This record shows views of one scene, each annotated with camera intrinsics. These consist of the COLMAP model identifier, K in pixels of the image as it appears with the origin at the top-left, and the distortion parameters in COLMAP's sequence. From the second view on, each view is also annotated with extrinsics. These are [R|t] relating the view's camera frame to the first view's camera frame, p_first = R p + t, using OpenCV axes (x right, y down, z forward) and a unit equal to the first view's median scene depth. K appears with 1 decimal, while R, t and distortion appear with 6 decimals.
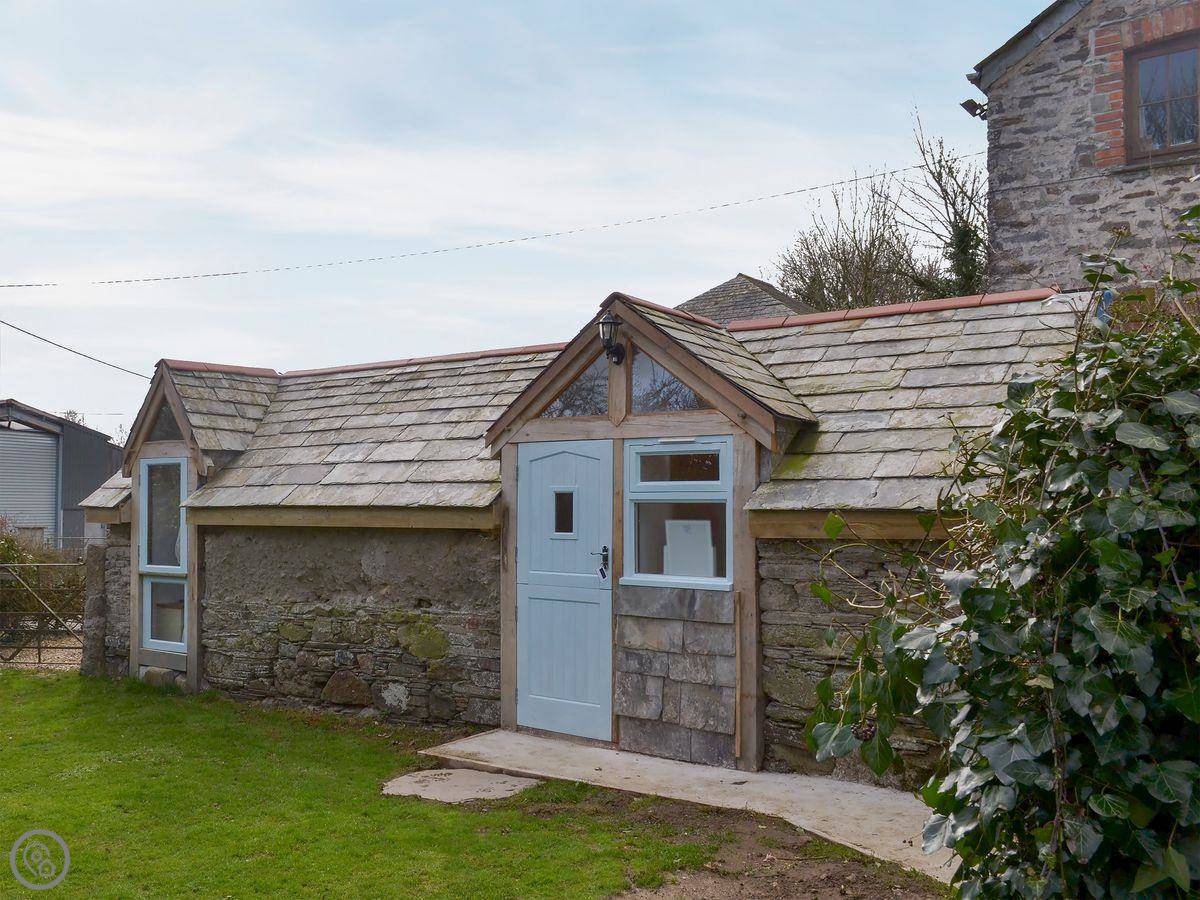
lens RADIAL K [[1184.8, 0, 600.2], [0, 1184.8, 450.9], [0, 0, 1]] dist [0.030511, 0.000000]
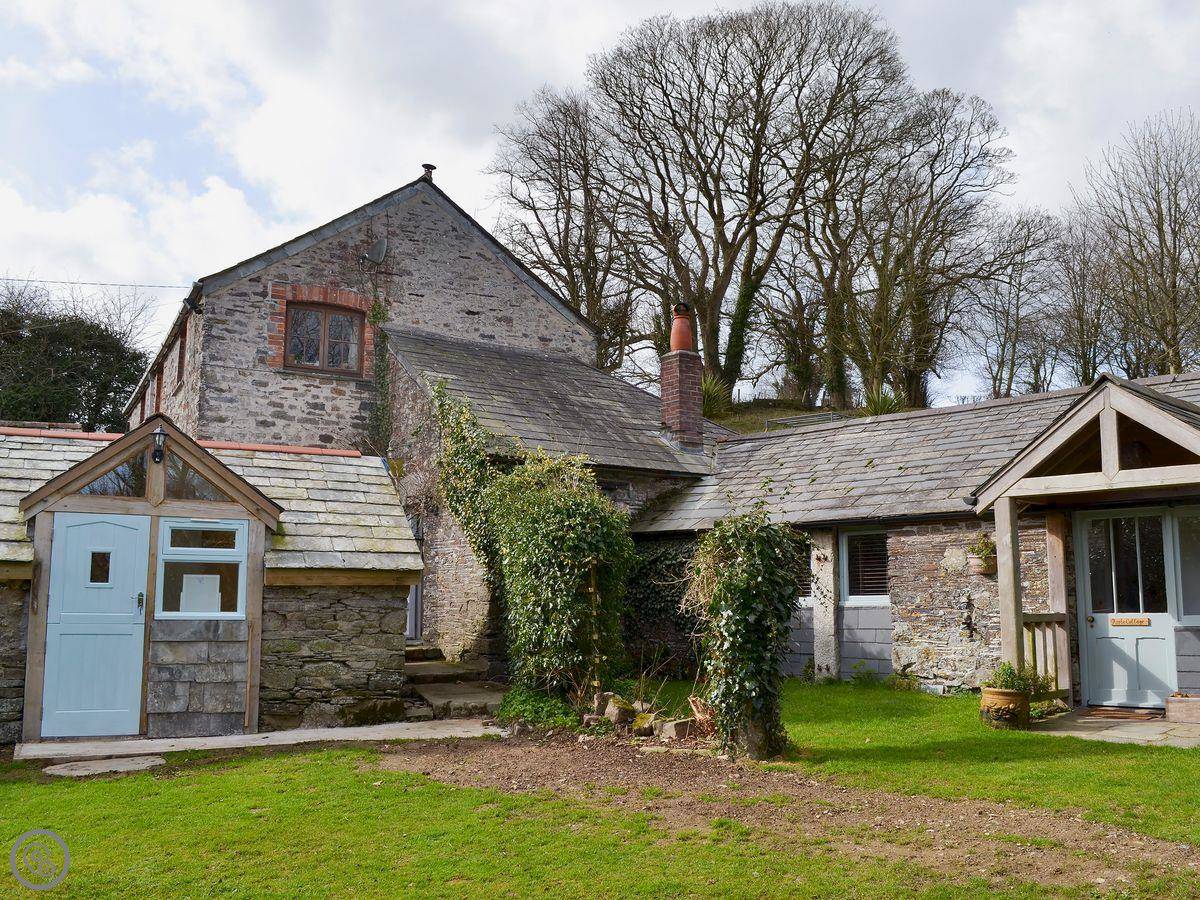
lens RADIAL K [[1184.8, 0, 600.5], [0, 1184.8, 449.0], [0, 0, 1]] dist [0.030511, 0.000000]
pose [[0.373306, 0.126495, 0.919044, -1.102861], [-0.043061, 0.991955, -0.119039, 0.056960], [-0.926708, 0.004863, 0.375750, -0.022715]]
